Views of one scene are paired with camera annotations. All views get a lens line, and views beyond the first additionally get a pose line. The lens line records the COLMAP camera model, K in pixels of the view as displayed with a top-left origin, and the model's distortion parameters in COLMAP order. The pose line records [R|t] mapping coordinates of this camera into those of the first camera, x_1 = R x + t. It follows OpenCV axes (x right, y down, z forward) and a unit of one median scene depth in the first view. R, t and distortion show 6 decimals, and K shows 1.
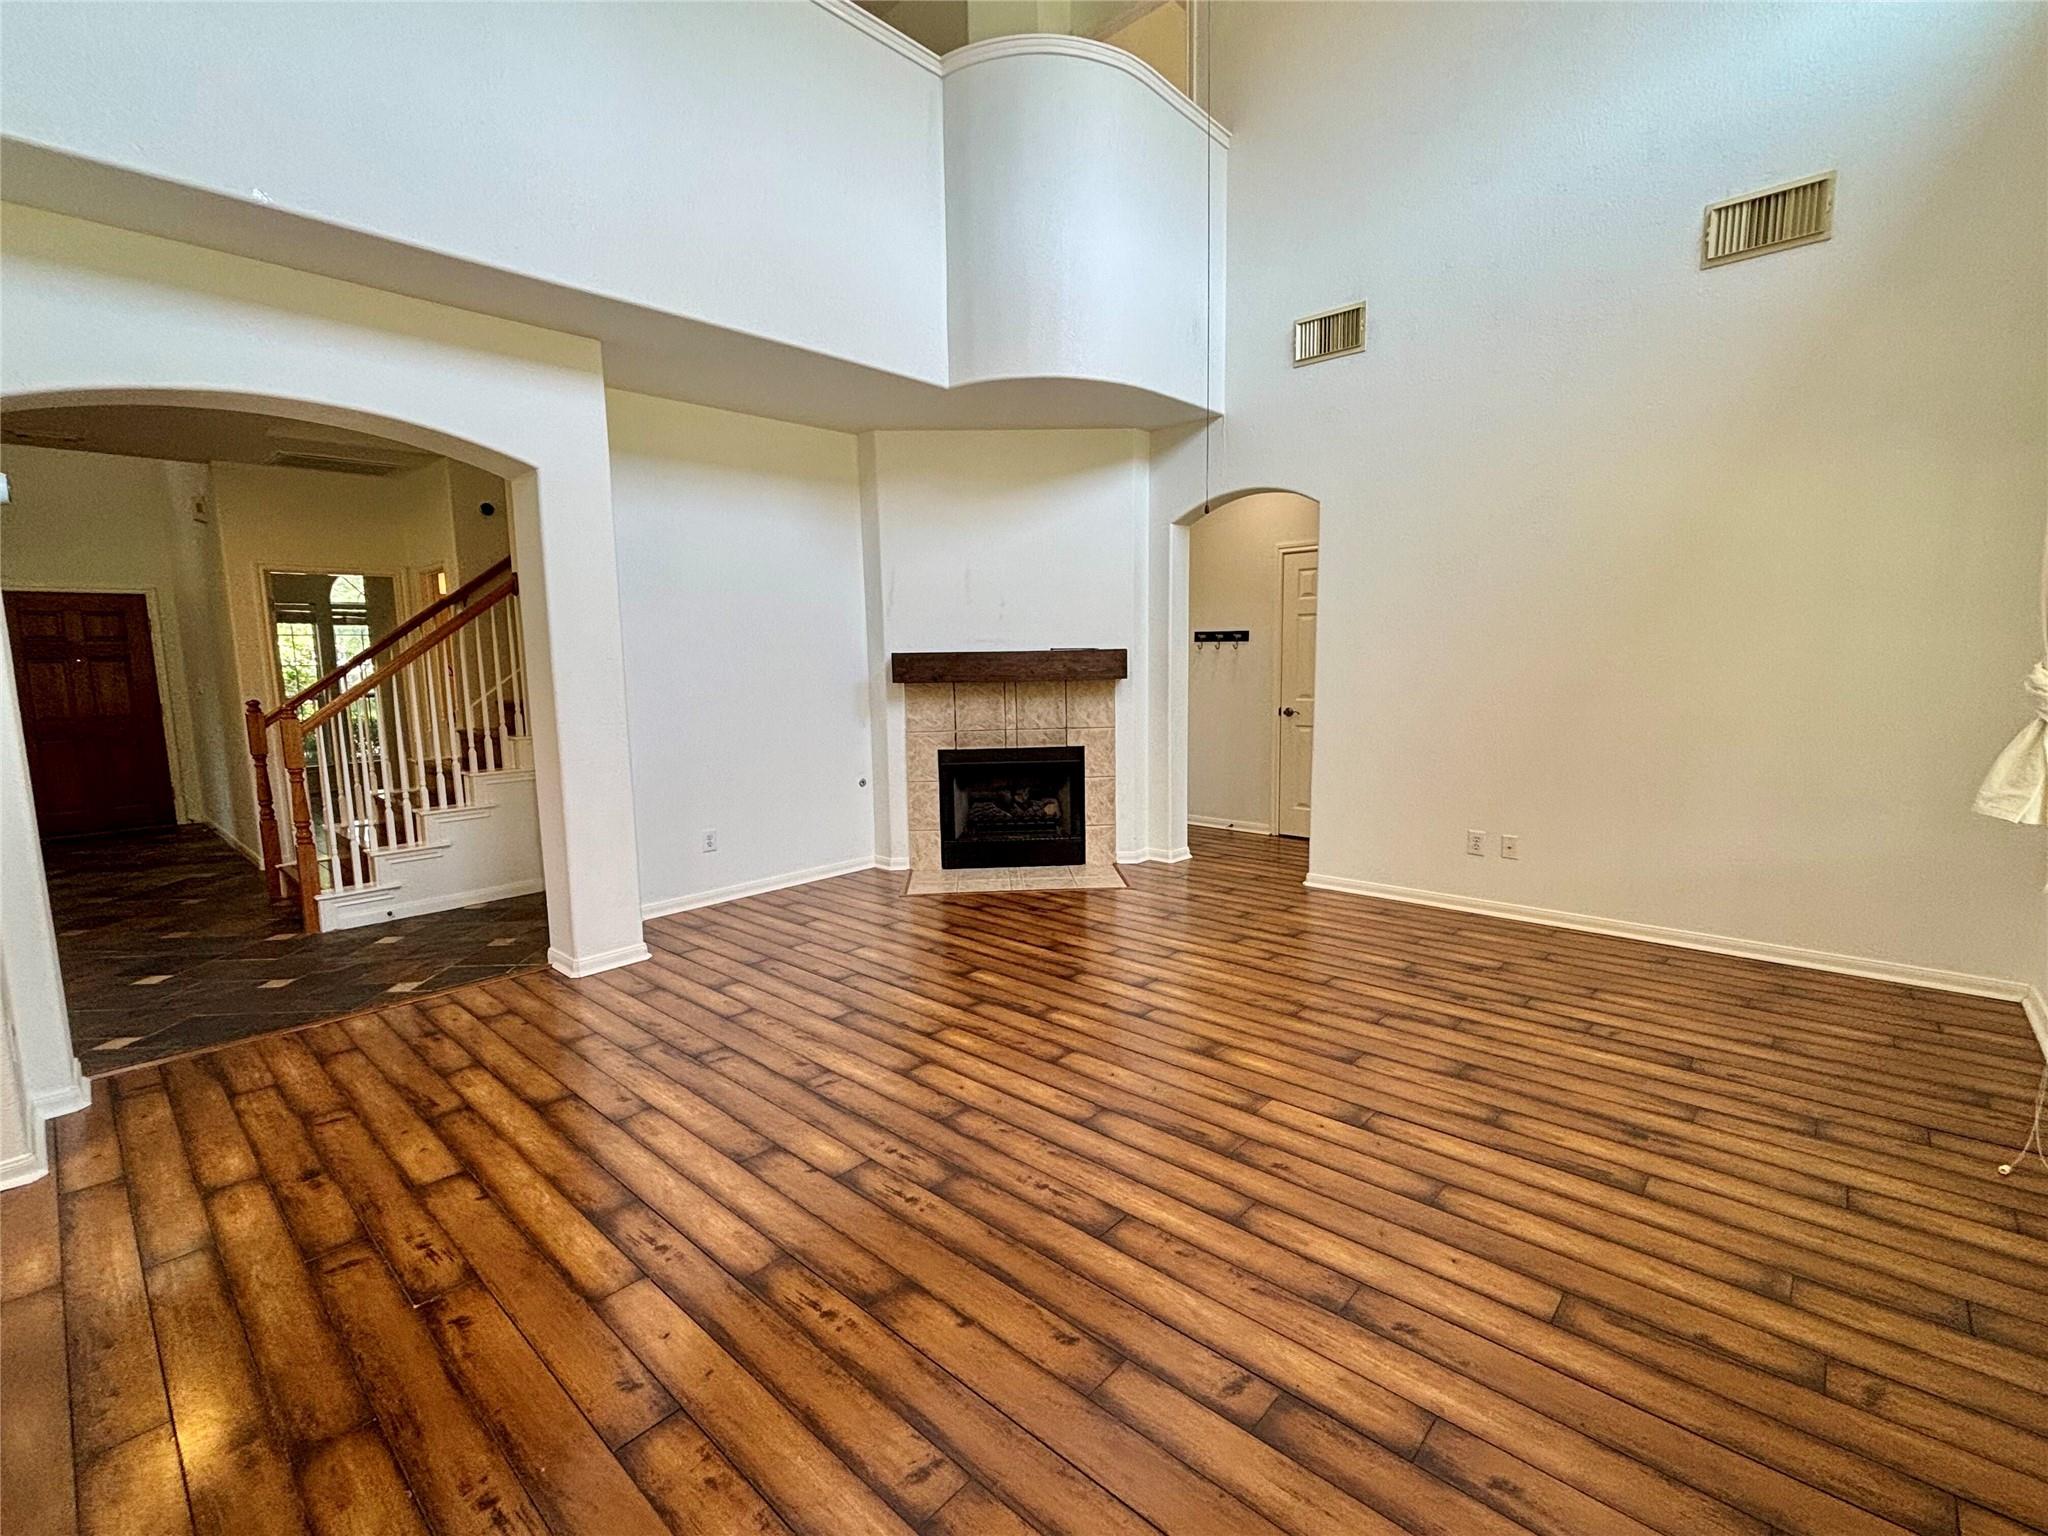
lens RADIAL K [[920.2, 0, 1027.0], [0, 920.2, 773.5], [0, 0, 1]] dist [-0.013200, -0.000122]
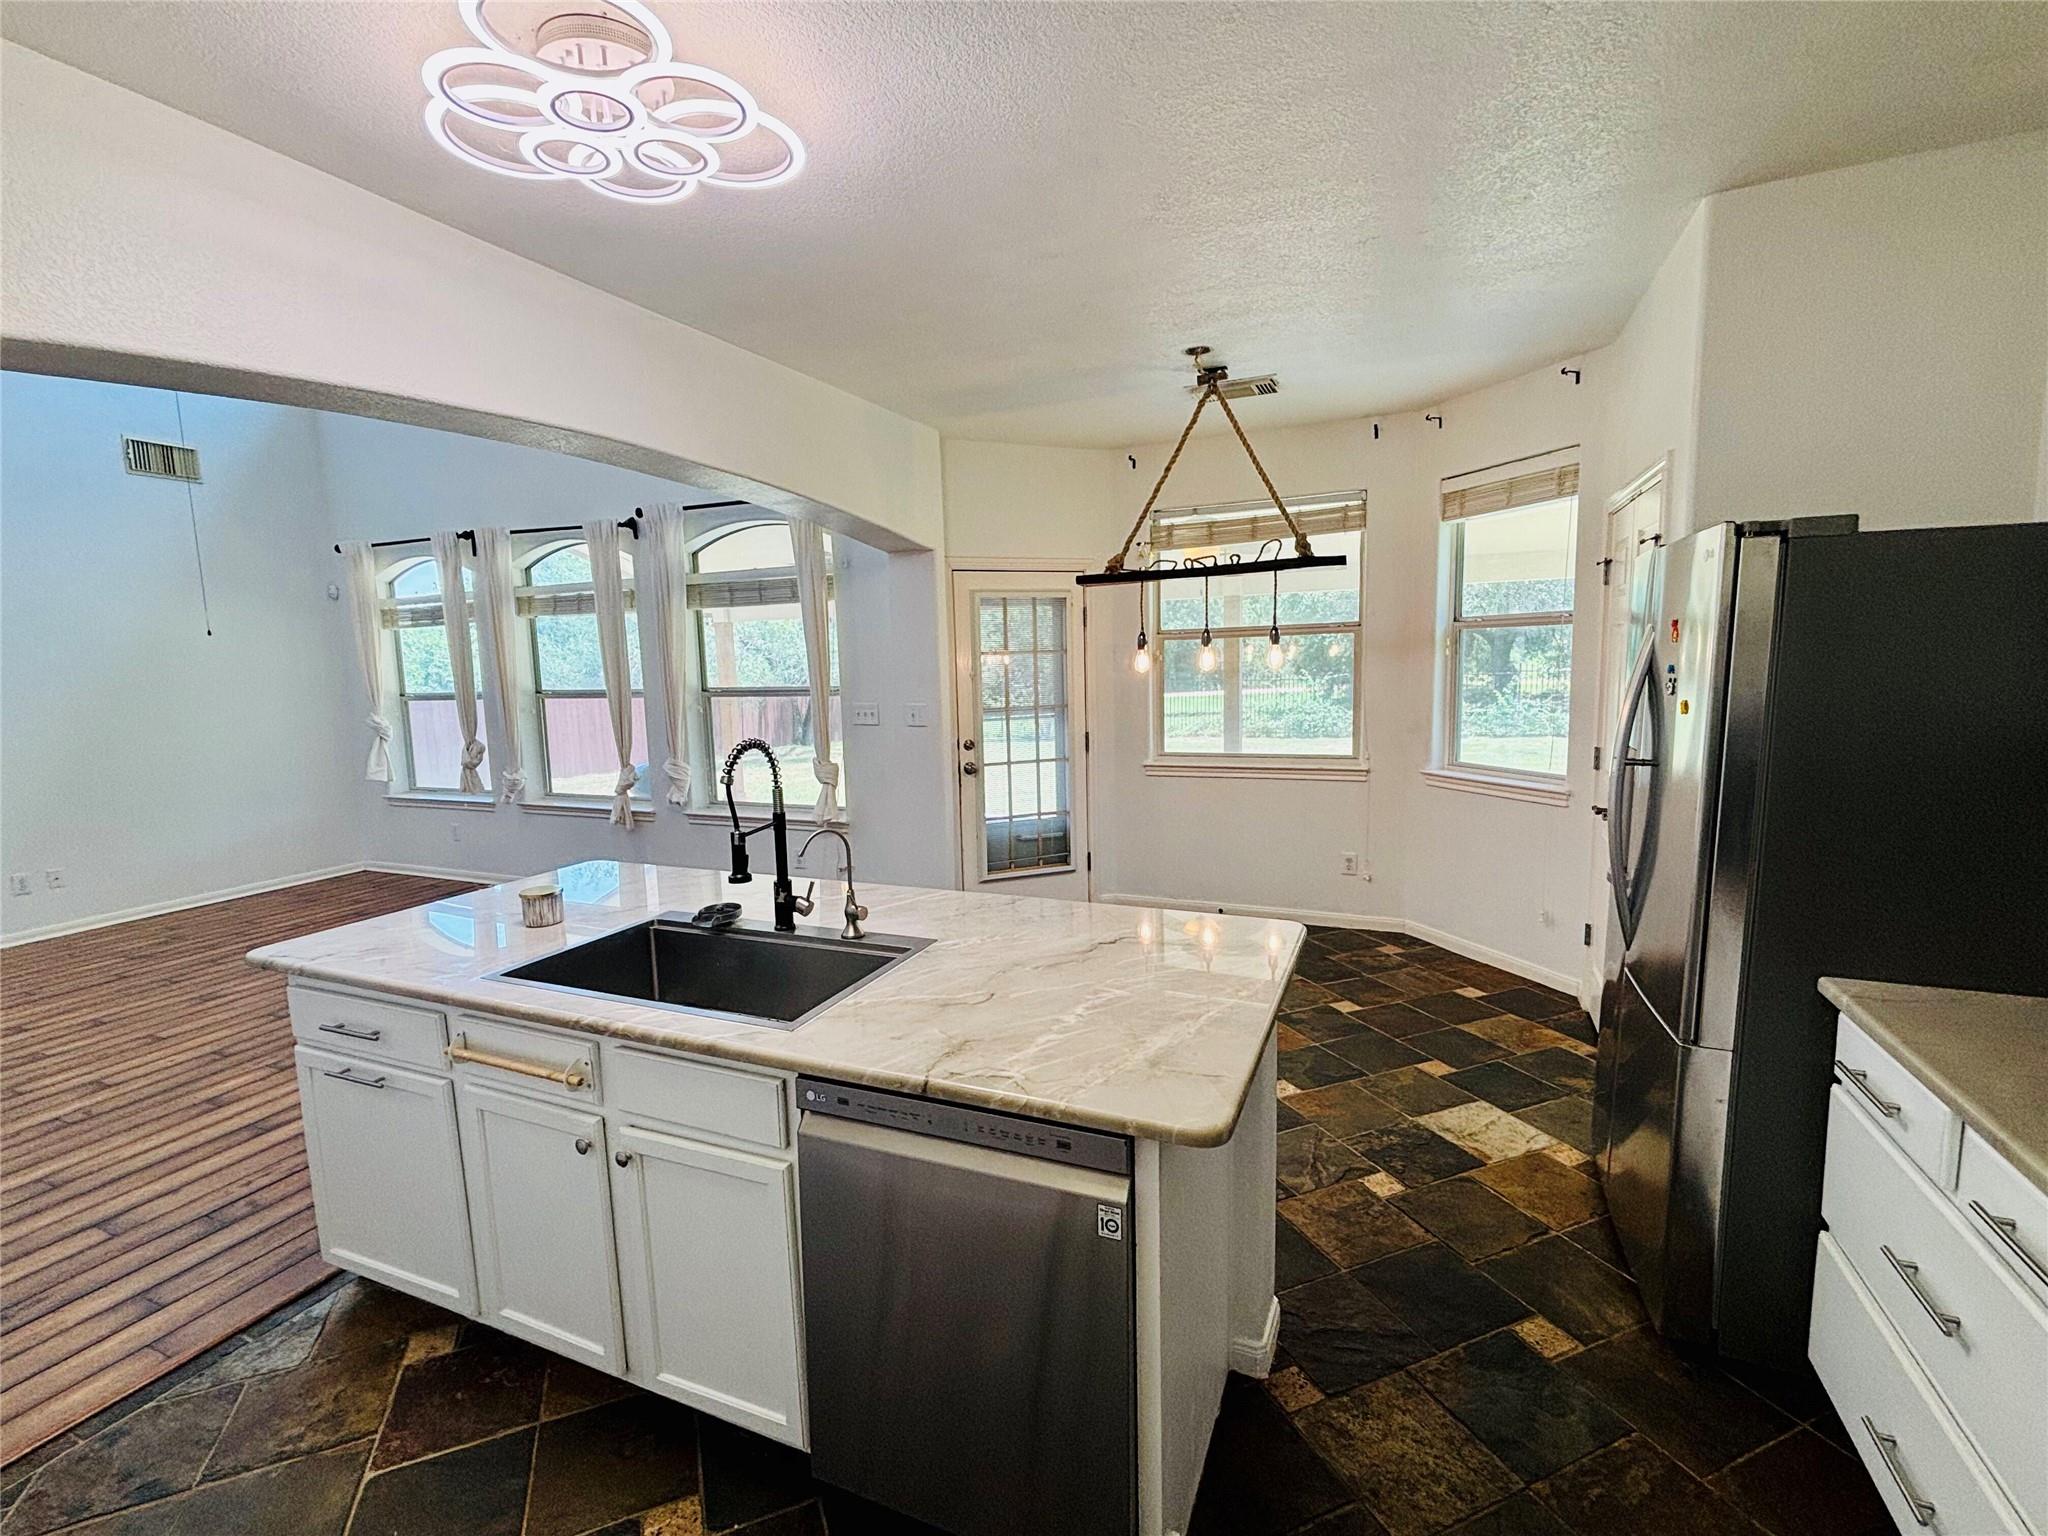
lens RADIAL K [[920.2, 0, 1018.0], [0, 920.2, 773.4], [0, 0, 1]] dist [-0.013200, -0.000122]
pose [[-0.314812, -0.096085, 0.944278, -1.558093], [0.152526, 0.976812, 0.150246, -0.069870], [-0.936819, 0.191326, -0.292857, 0.149516]]
